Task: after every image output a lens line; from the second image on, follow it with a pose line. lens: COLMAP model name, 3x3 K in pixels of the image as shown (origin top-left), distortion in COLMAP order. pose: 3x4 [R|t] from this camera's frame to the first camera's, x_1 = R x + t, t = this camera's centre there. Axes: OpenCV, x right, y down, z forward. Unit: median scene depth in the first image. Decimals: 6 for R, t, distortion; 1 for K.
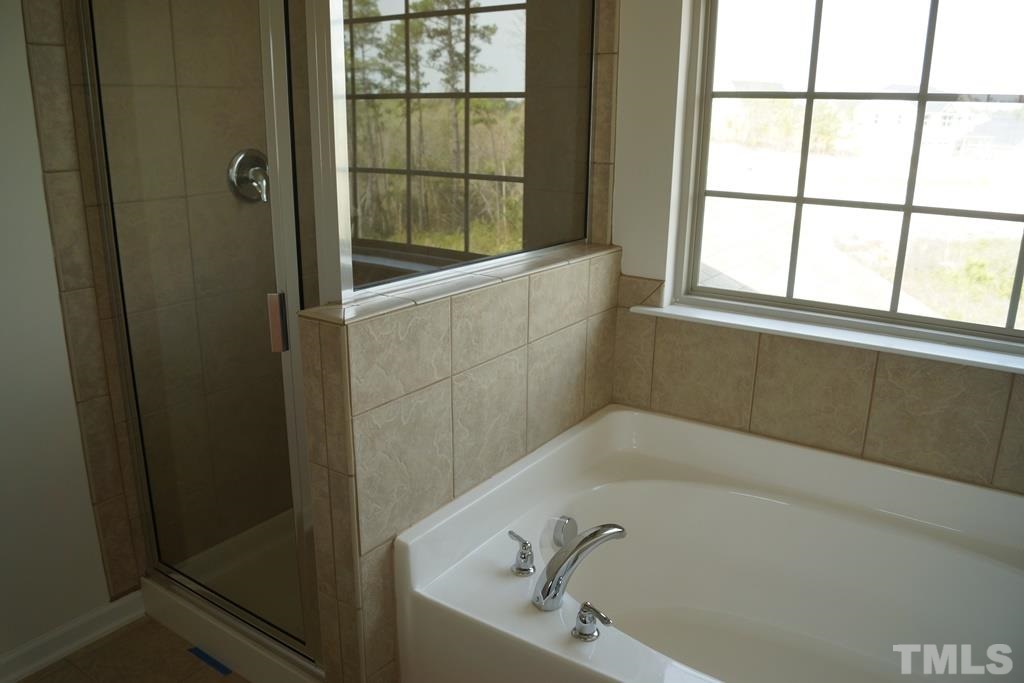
lens RADIAL K [[781.4, 0, 510.6], [0, 781.4, 340.4], [0, 0, 1]] dist [-0.083802, 0.017641]
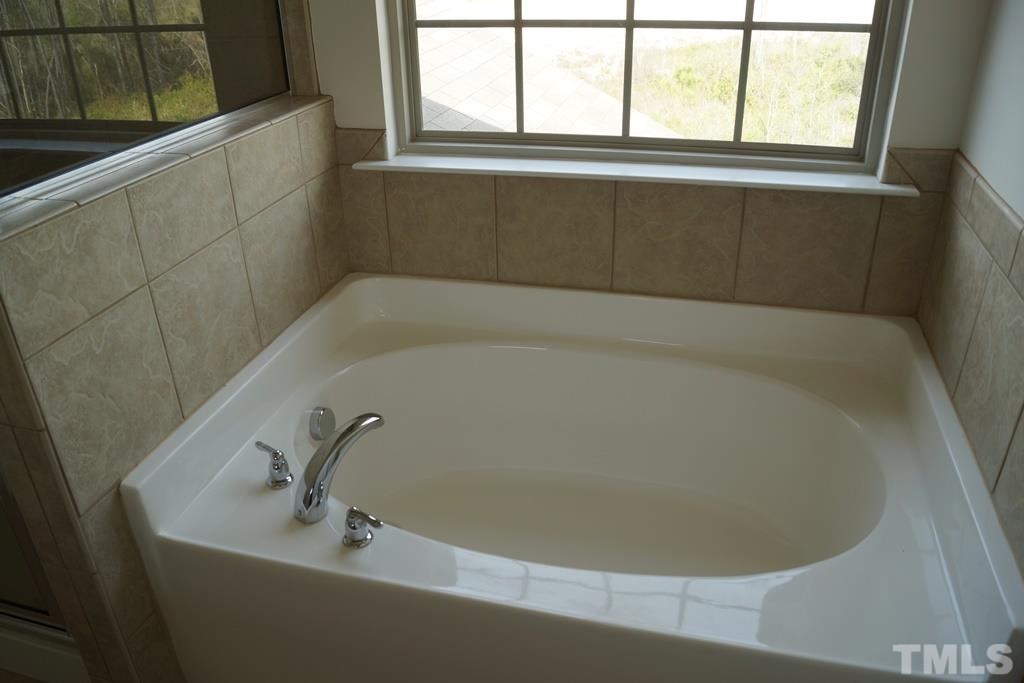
lens RADIAL K [[781.4, 0, 508.3], [0, 781.4, 339.7], [0, 0, 1]] dist [-0.083802, 0.017641]
pose [[0.940987, -0.189373, 0.280503, 0.040806], [0.129669, 0.967286, 0.218043, -0.022027], [-0.312618, -0.168803, 0.934759, 0.095100]]
